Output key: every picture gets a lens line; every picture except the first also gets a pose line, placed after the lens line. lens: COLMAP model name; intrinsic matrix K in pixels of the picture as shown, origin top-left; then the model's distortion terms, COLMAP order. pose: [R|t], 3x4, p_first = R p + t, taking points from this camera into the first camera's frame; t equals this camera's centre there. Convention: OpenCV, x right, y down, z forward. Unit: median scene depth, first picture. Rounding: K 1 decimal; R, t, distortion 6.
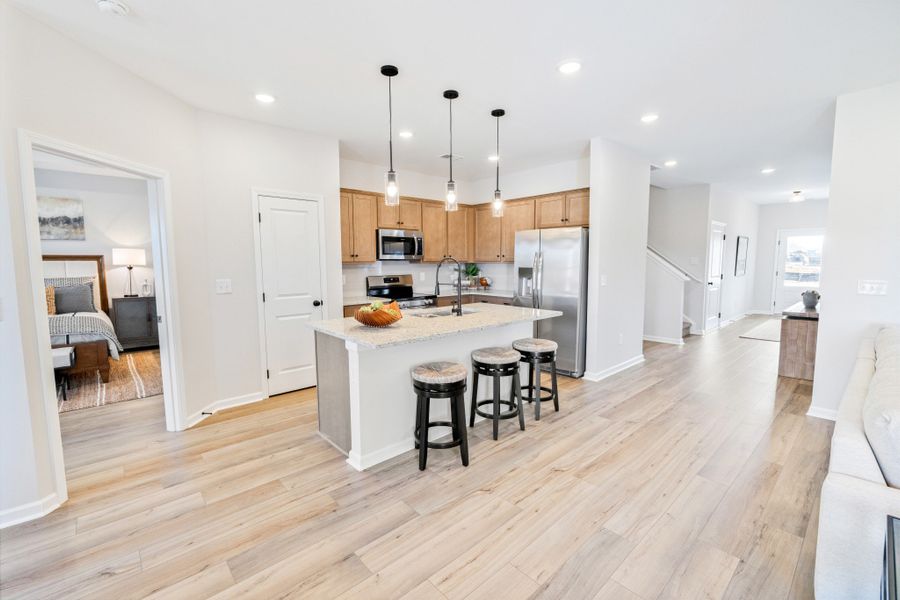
lens RADIAL K [[392.1, 0, 461.5], [0, 392.1, 299.0], [0, 0, 1]] dist [-0.000609, -0.000018]
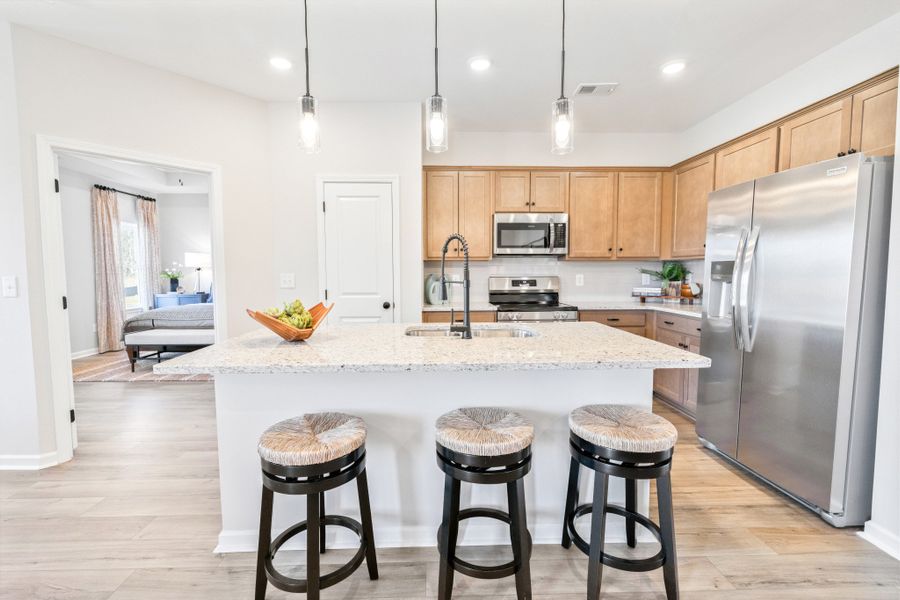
lens RADIAL K [[392.8, 0, 452.7], [0, 392.8, 298.0], [0, 0, 1]] dist [-0.003284, -0.000219]
pose [[0.741602, 0.041938, -0.669528, 0.258780], [-0.064194, 0.997900, -0.008599, -0.005923], [0.667762, 0.049357, 0.742737, 0.422136]]
